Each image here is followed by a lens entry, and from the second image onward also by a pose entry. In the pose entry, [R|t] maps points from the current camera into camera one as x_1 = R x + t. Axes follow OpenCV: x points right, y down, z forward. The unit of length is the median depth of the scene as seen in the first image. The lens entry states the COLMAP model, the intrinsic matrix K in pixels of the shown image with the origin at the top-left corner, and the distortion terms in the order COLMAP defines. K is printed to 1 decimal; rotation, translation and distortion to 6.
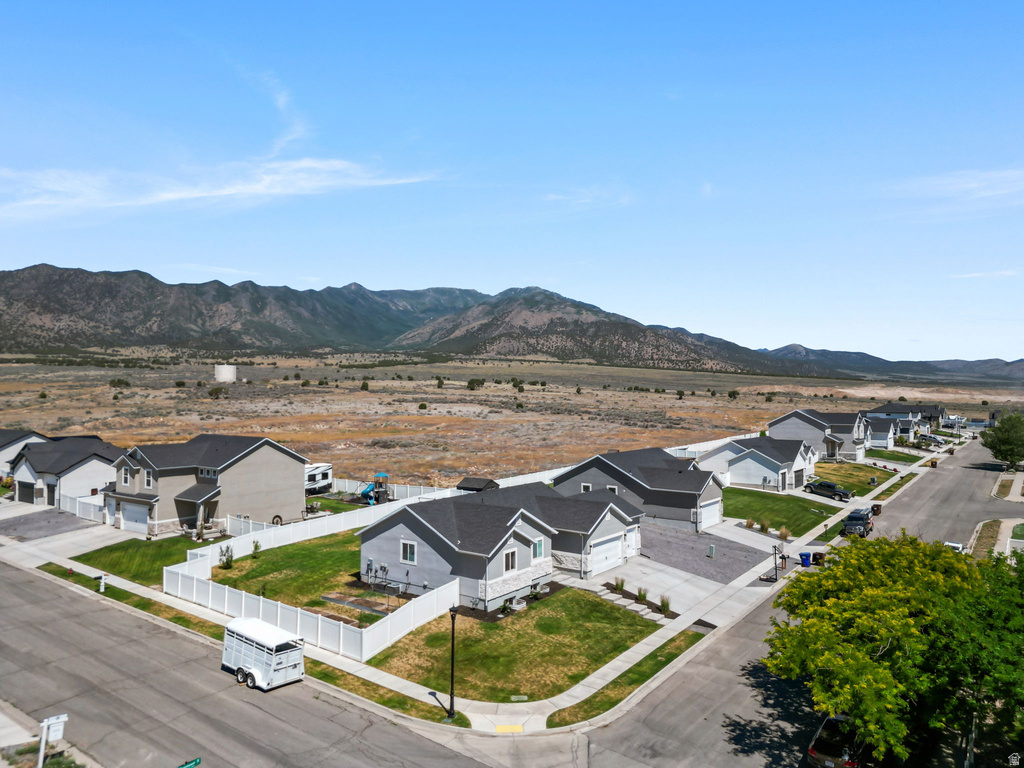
lens RADIAL K [[728.8, 0, 511.3], [0, 728.8, 382.9], [0, 0, 1]] dist [0.044989, -0.031992]
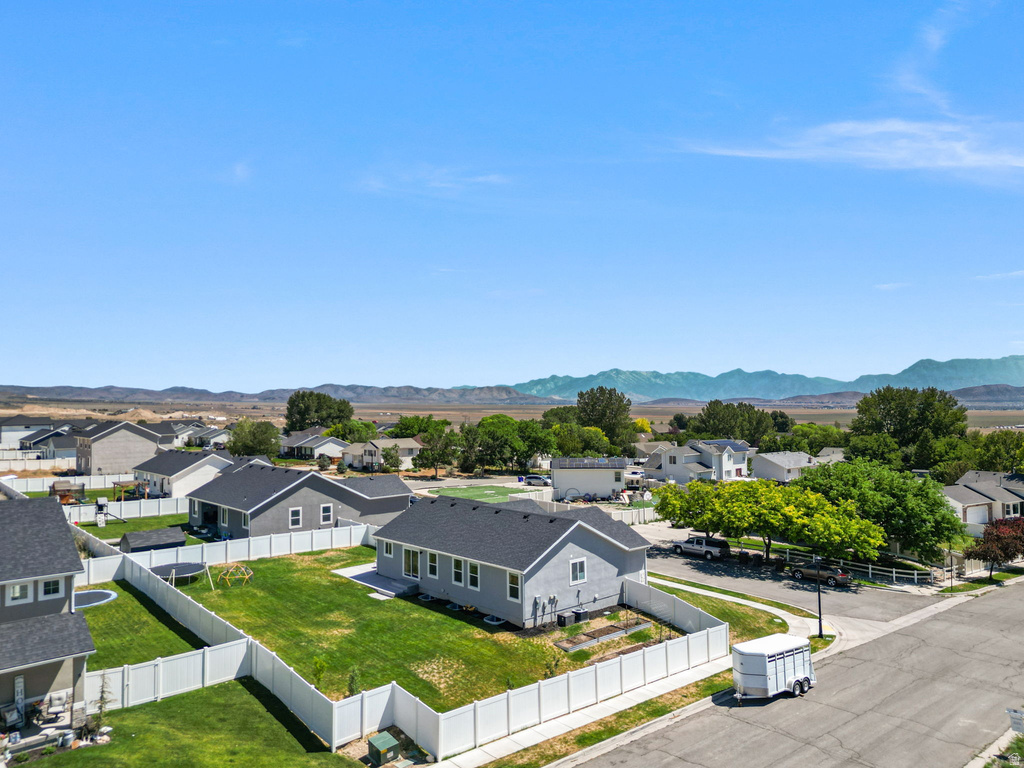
lens RADIAL K [[728.8, 0, 505.4], [0, 728.8, 367.3], [0, 0, 1]] dist [0.044989, -0.031992]
pose [[0.225957, 0.038731, 0.973367, -0.174063], [-0.003274, 0.999234, -0.039000, 0.001125], [-0.974132, 0.005625, 0.225911, 0.140436]]
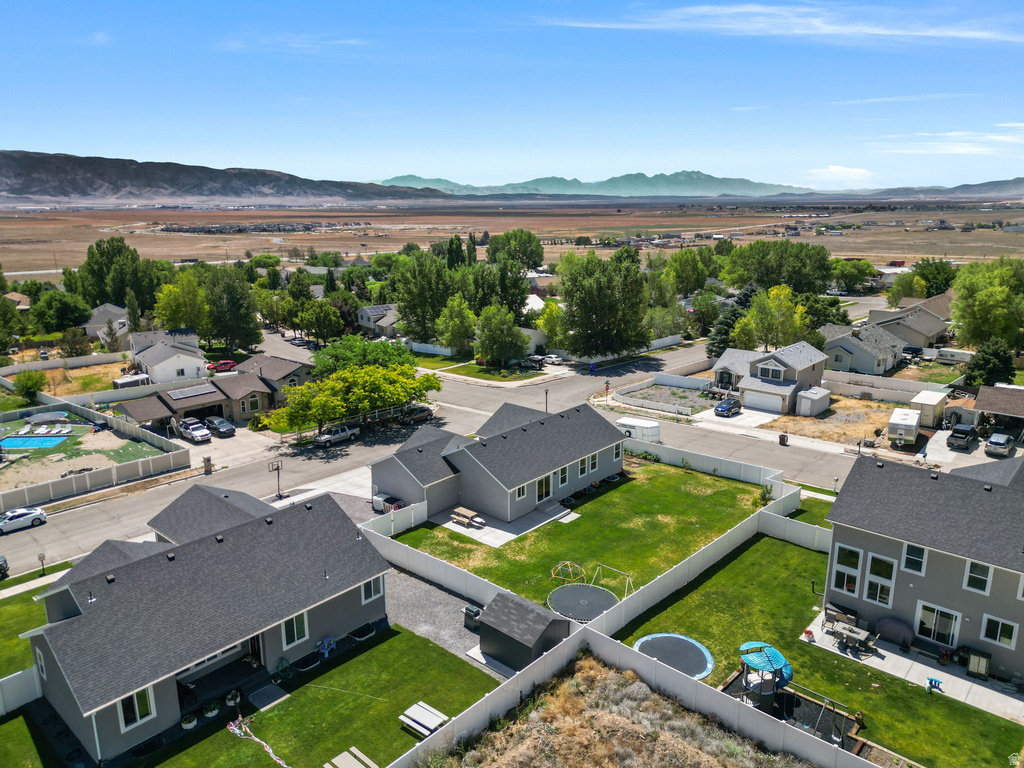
lens RADIAL K [[728.8, 0, 507.4], [0, 728.8, 383.5], [0, 0, 1]] dist [0.044989, -0.031992]
pose [[-0.994251, -0.028216, 0.103288, -0.022293], [-0.003326, 0.972325, 0.233608, -0.032810], [-0.107021, 0.231921, -0.966829, 0.382811]]
